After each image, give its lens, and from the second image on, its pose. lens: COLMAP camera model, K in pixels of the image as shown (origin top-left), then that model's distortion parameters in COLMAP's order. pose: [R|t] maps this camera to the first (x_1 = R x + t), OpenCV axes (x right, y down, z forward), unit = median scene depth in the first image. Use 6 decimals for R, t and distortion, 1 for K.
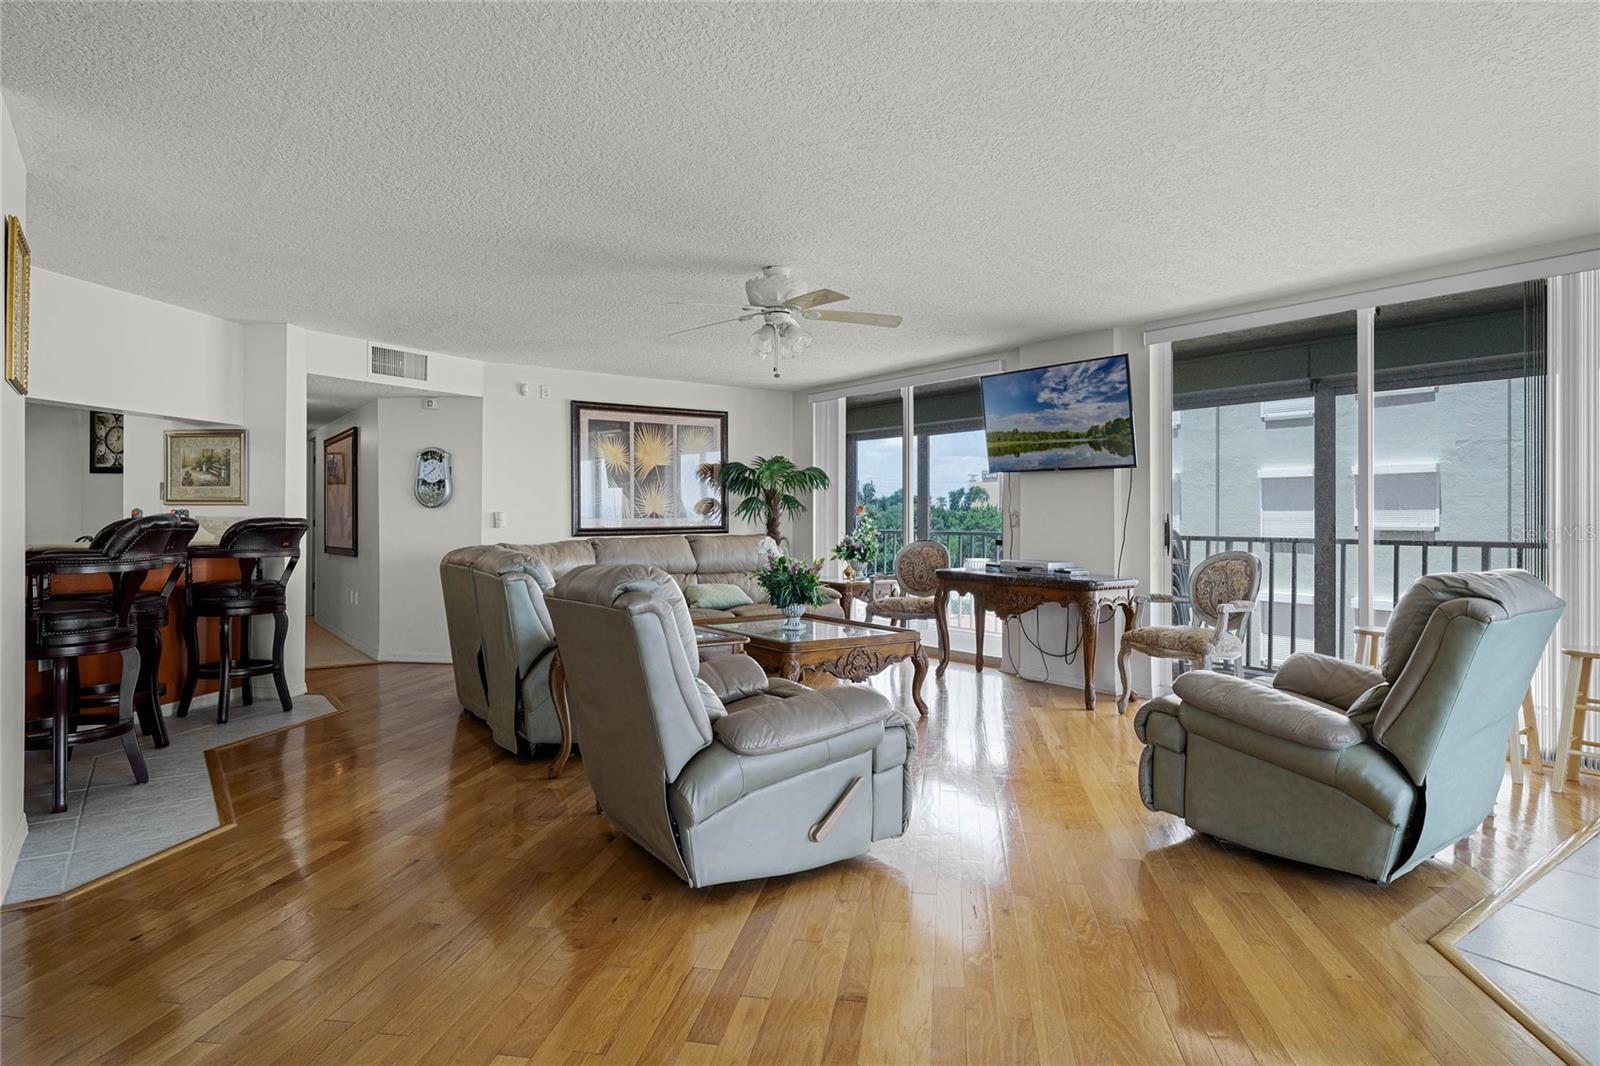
lens RADIAL K [[899.5, 0, 802.2], [0, 899.5, 517.9], [0, 0, 1]] dist [0.001232, 0.000197]
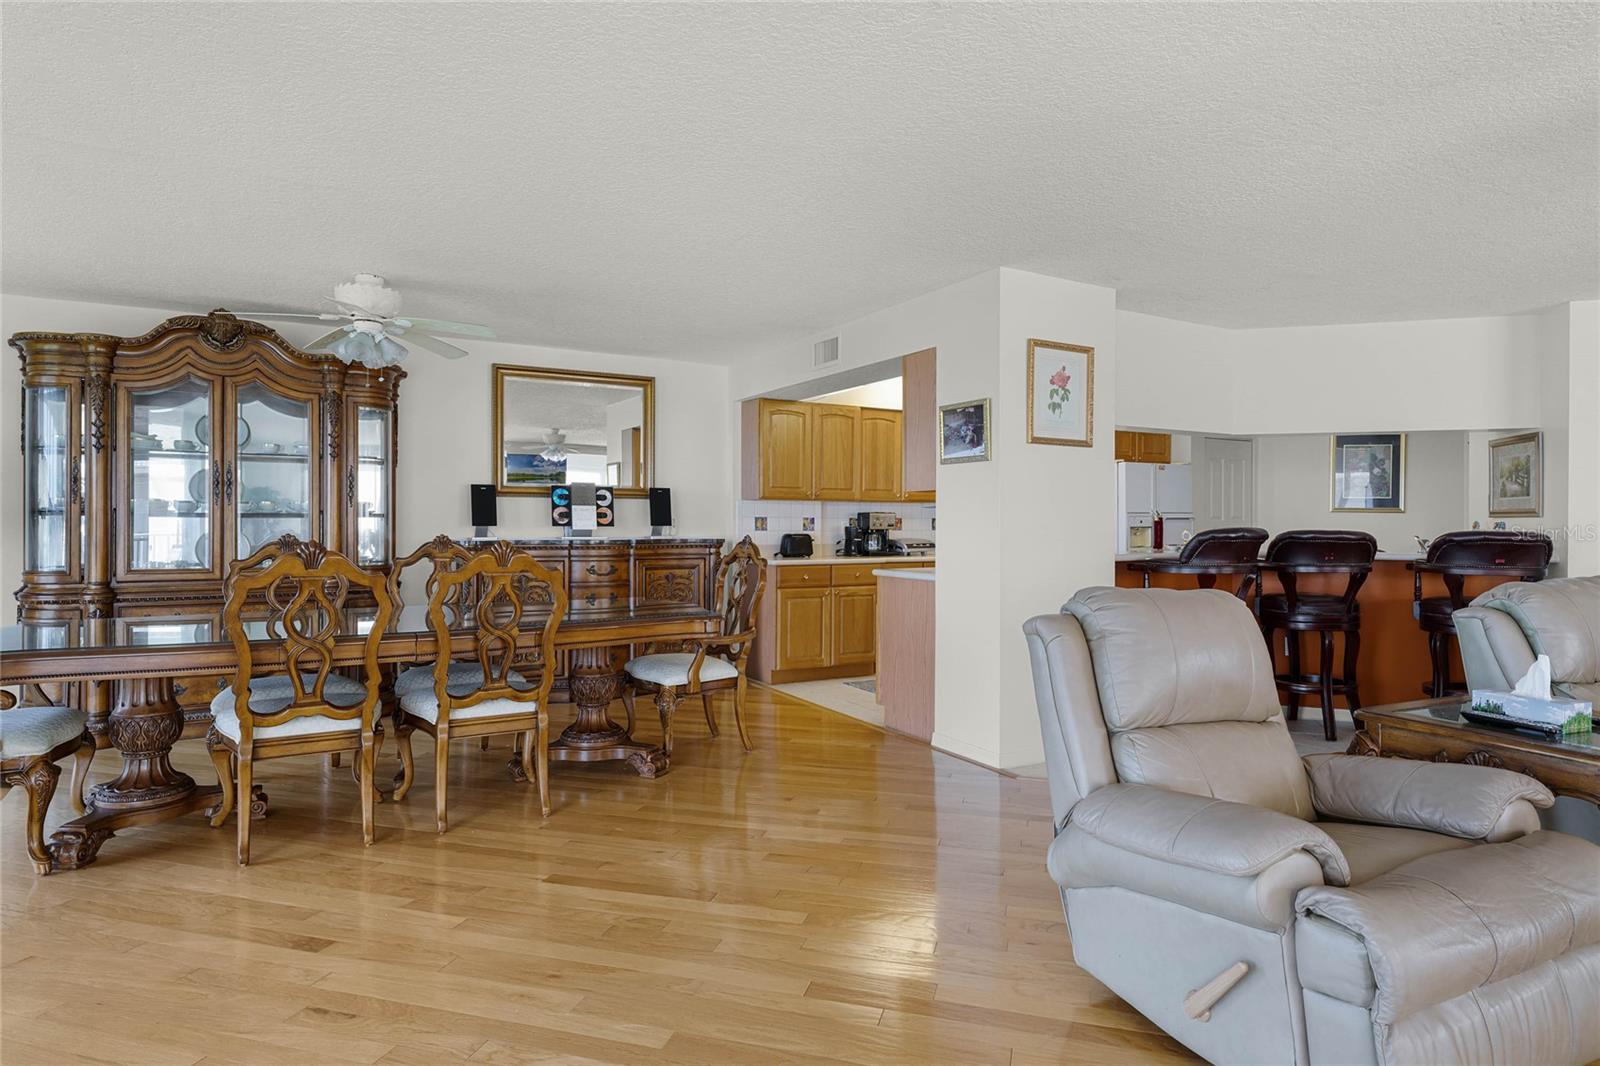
lens RADIAL K [[899.5, 0, 802.2], [0, 899.5, 517.9], [0, 0, 1]] dist [0.001232, 0.000197]
pose [[-0.126466, -0.007702, -0.991941, 0.354698], [-0.002775, 0.999969, -0.007411, -0.004663], [0.991967, 0.001816, -0.126483, 0.385994]]
